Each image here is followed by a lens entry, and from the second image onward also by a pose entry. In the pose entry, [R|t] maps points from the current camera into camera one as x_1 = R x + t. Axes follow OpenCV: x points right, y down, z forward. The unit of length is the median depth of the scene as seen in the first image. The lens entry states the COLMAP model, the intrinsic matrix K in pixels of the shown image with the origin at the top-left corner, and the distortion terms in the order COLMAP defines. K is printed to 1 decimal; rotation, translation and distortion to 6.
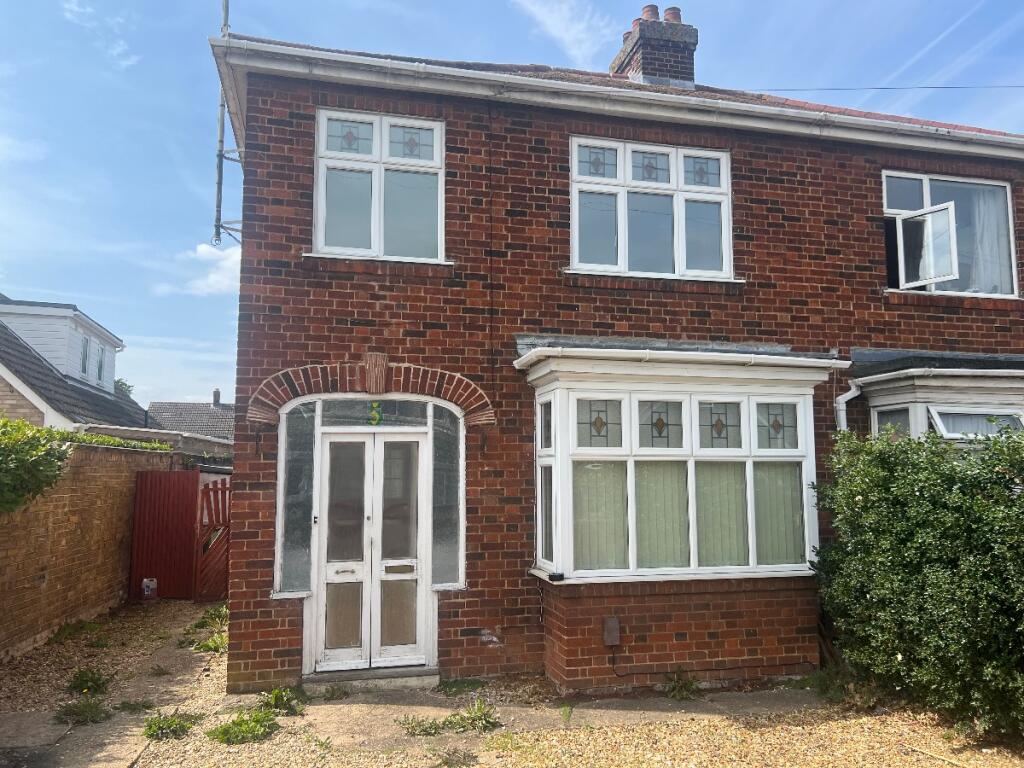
lens RADIAL K [[805.0, 0, 512.9], [0, 805.0, 389.7], [0, 0, 1]] dist [0.014887, -0.026638]
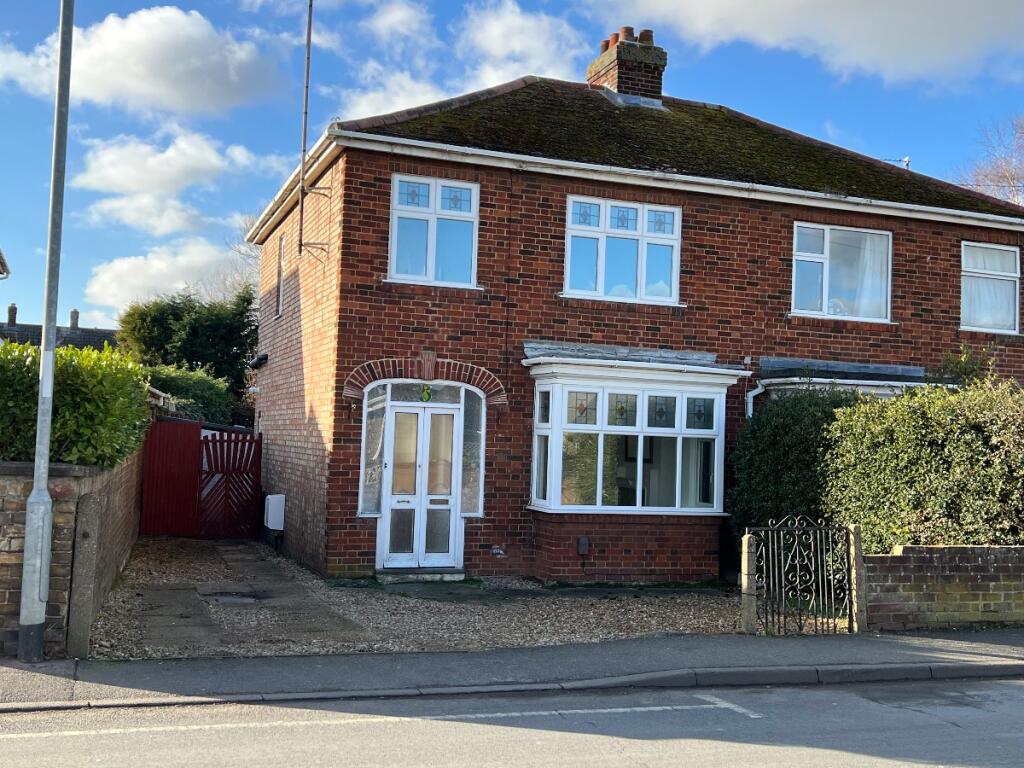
lens RADIAL K [[1103.0, 0, 510.7], [0, 1103.0, 381.0], [0, 0, 1]] dist [0.013366, 0.000000]
pose [[0.993834, 0.044517, 0.101548, -0.214133], [-0.050021, 0.997377, 0.052313, -0.099616], [-0.098953, -0.057070, 0.993454, -0.928004]]
